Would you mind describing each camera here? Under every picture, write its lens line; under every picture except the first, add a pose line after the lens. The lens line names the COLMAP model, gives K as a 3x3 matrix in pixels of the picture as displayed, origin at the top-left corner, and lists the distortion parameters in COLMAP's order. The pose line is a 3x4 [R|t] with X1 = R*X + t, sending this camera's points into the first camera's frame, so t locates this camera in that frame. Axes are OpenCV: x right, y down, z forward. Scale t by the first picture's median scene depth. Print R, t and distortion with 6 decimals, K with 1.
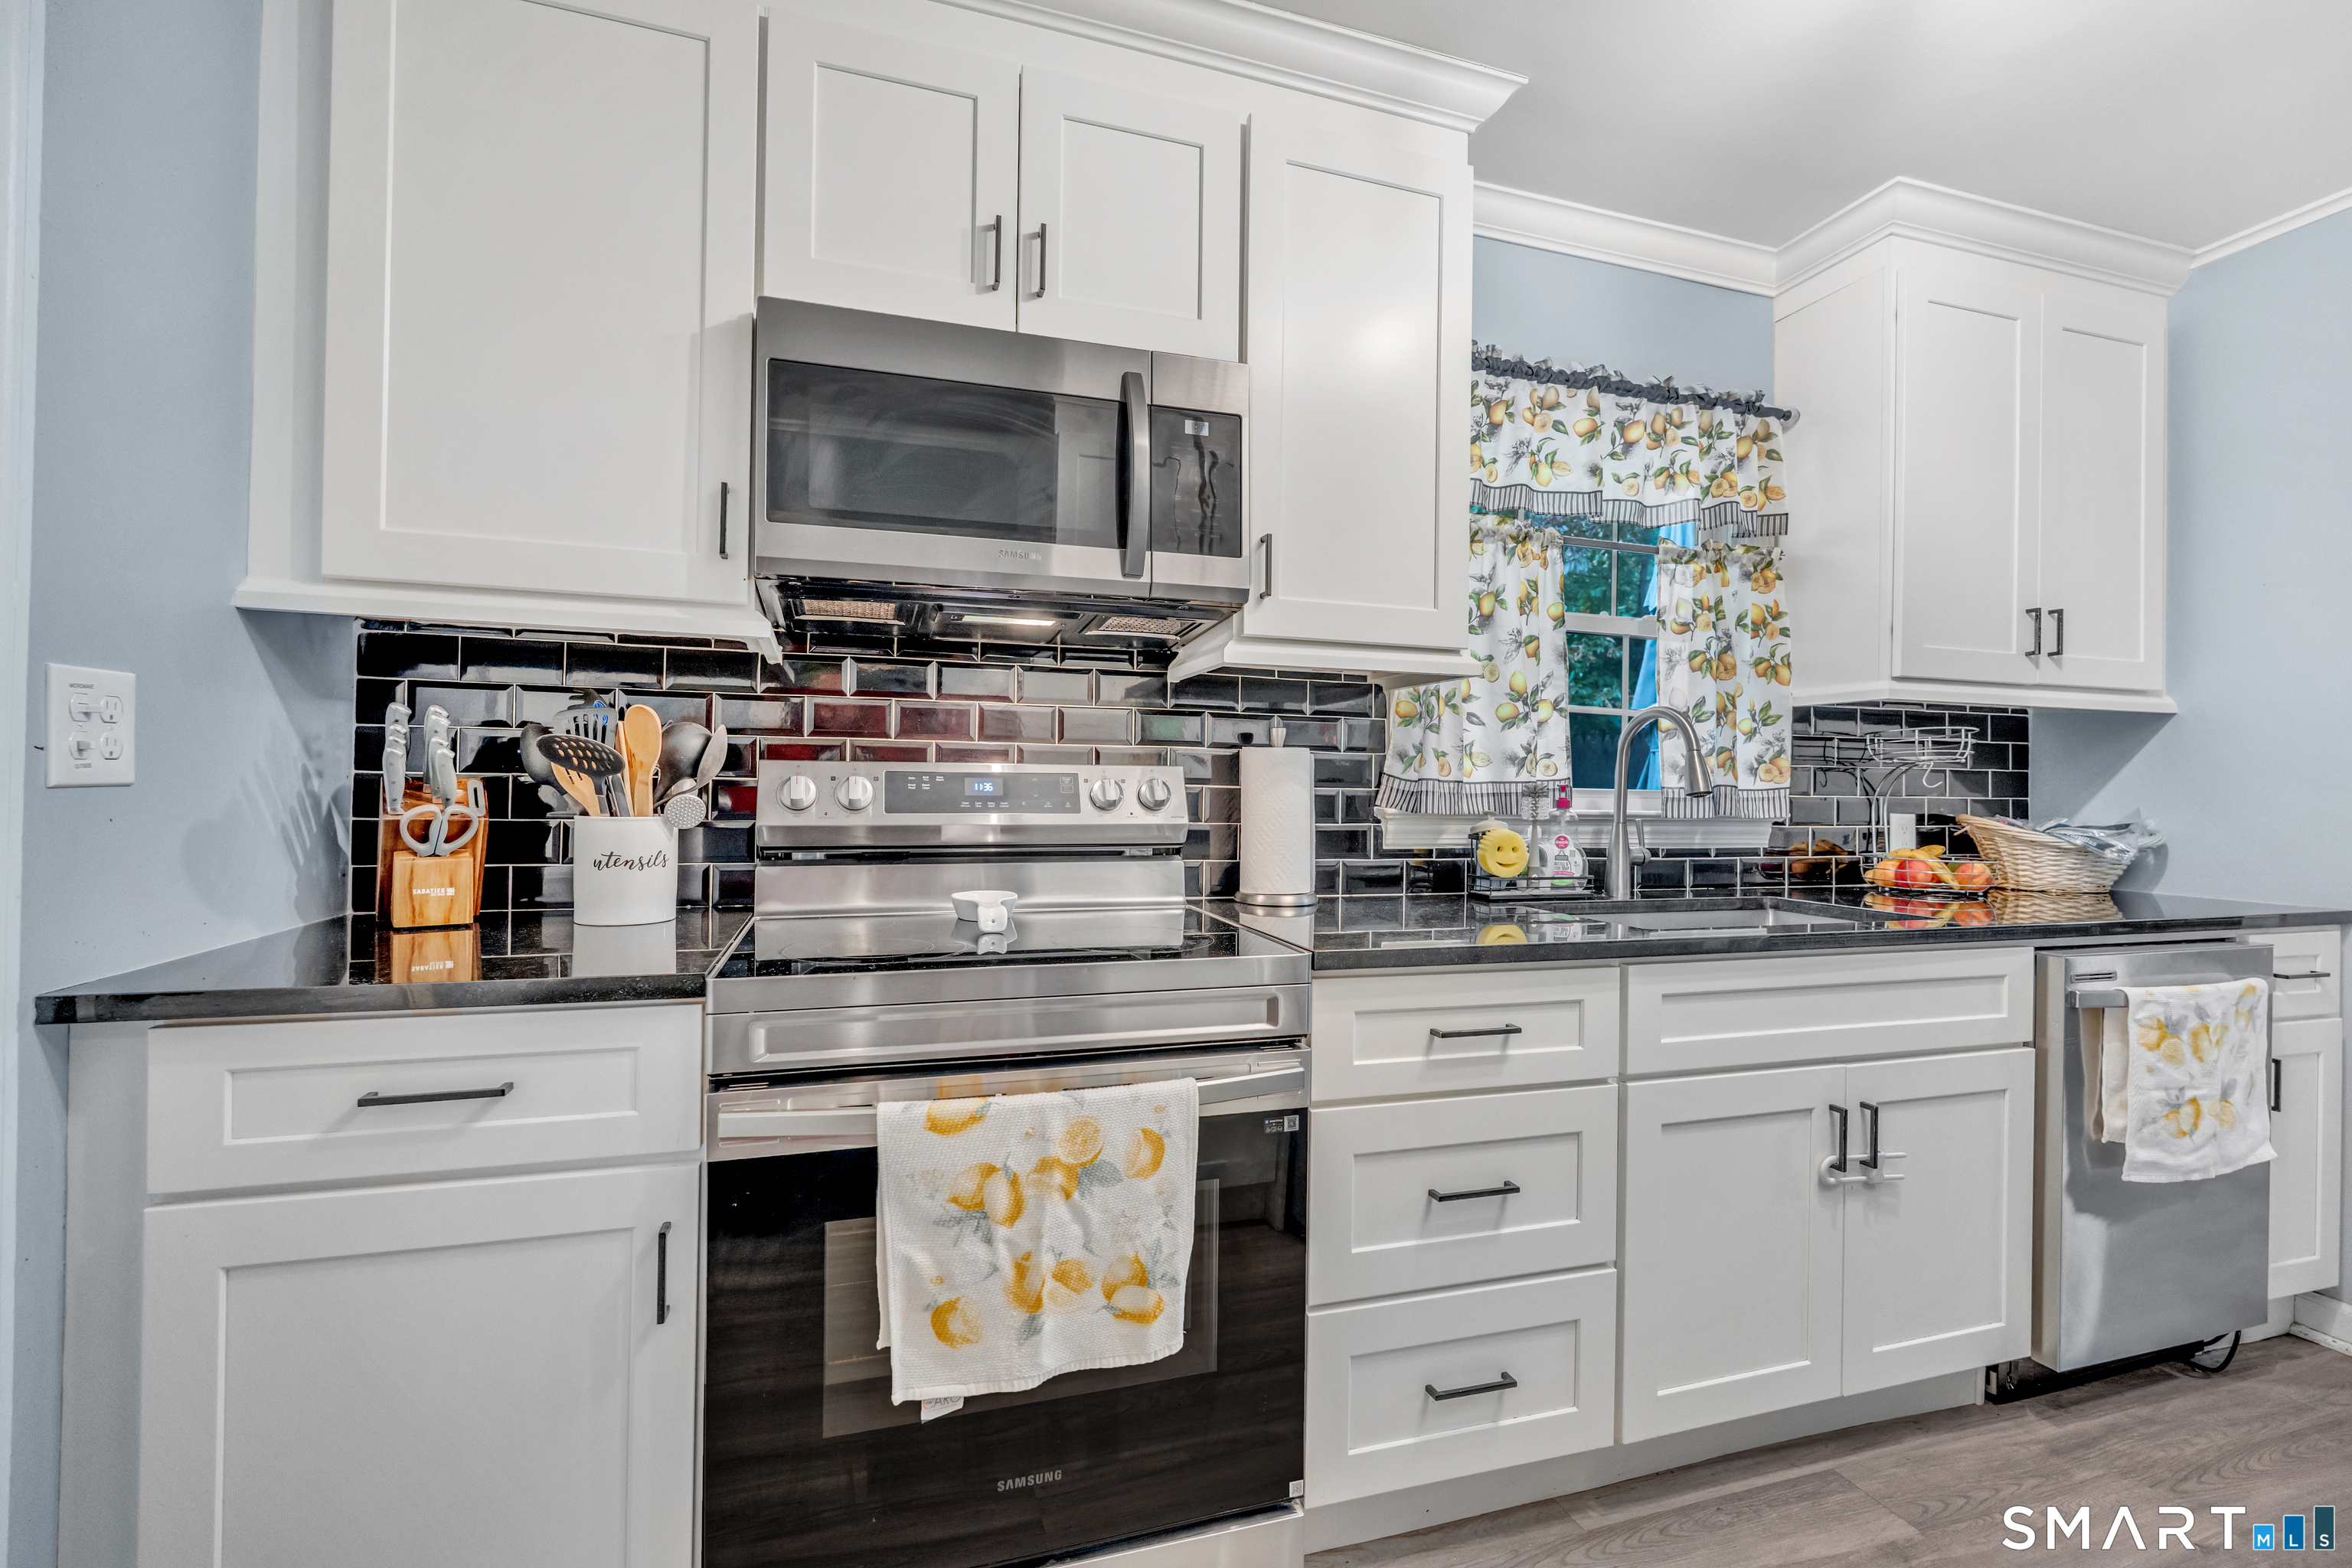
lens RADIAL K [[1038.6, 0, 1207.7], [0, 1038.6, 772.1], [0, 0, 1]] dist [-0.002871, -0.000560]
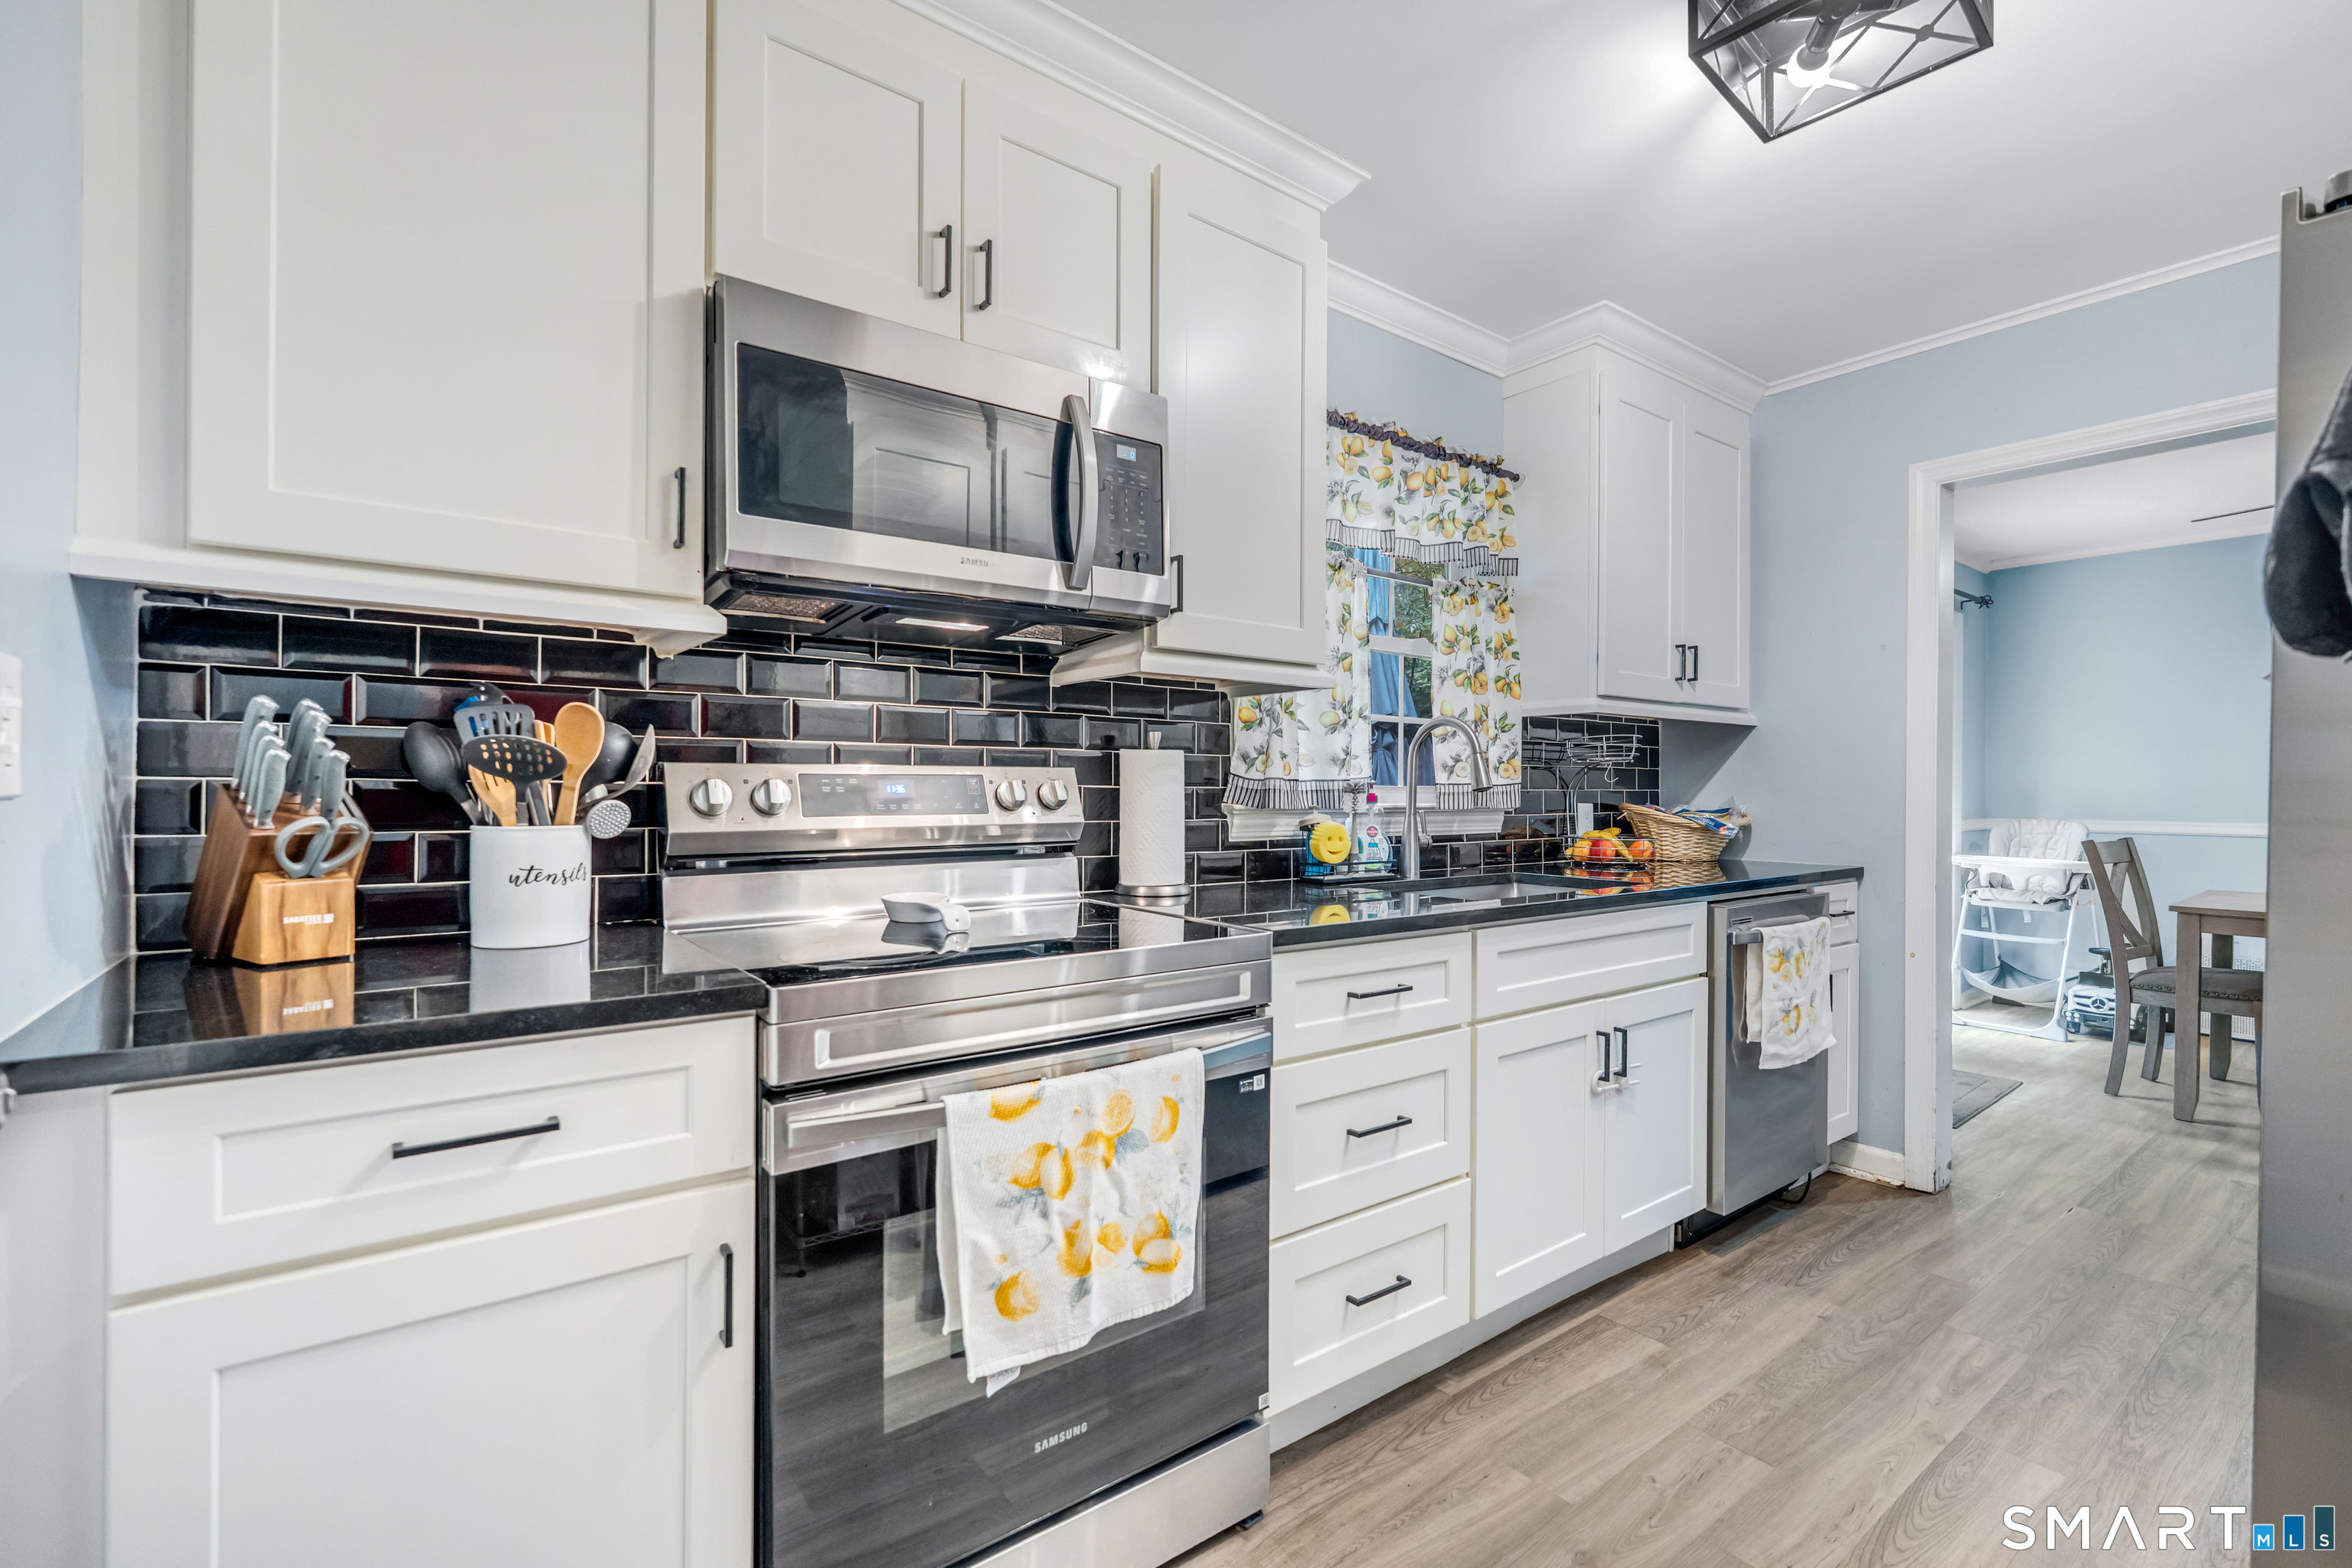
lens RADIAL K [[1038.6, 0, 1224.4], [0, 1038.6, 774.5], [0, 0, 1]] dist [-0.002871, -0.000560]
pose [[0.938470, -0.003813, 0.345340, -0.270811], [0.001397, 0.999973, 0.007243, -0.006364], [-0.345358, -0.006315, 0.938450, -0.042320]]
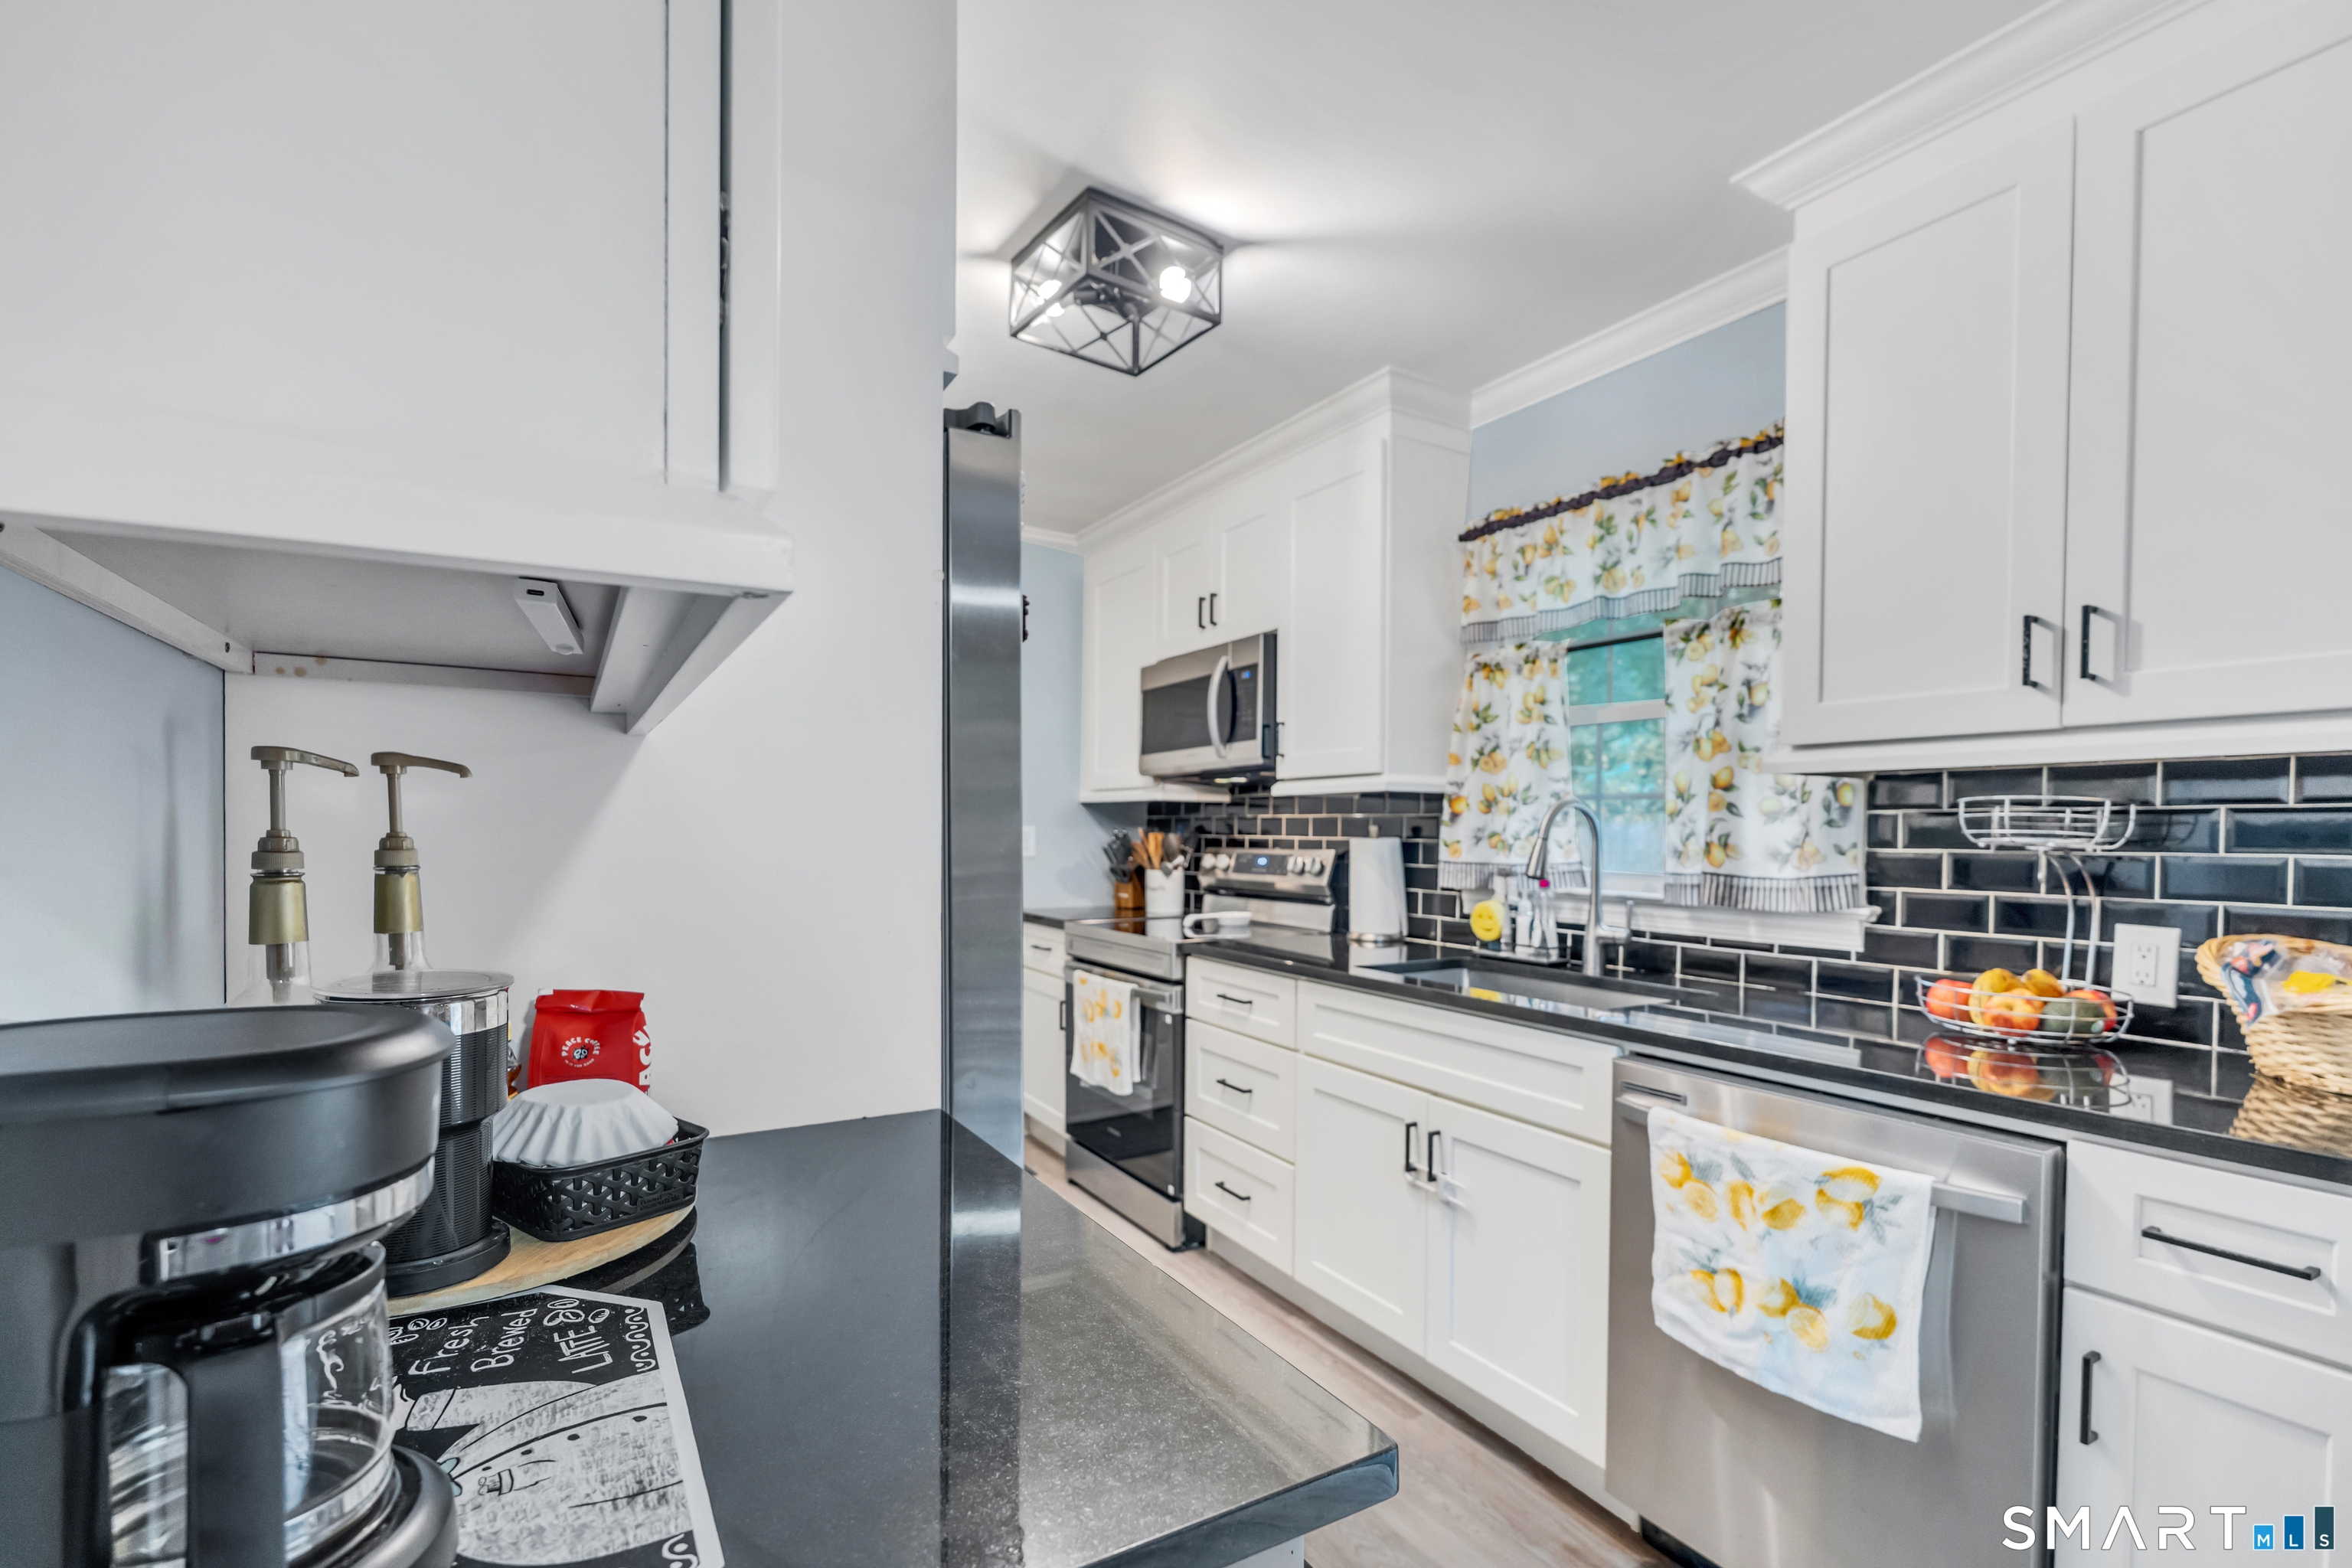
lens RADIAL K [[1038.6, 0, 1179.5], [0, 1038.6, 855.2], [0, 0, 1]] dist [-0.002871, -0.000560]
pose [[0.225170, 0.008064, -0.974286, 1.744284], [0.001508, 0.999962, 0.008625, -0.014925], [0.974318, -0.003412, 0.225150, 0.429572]]
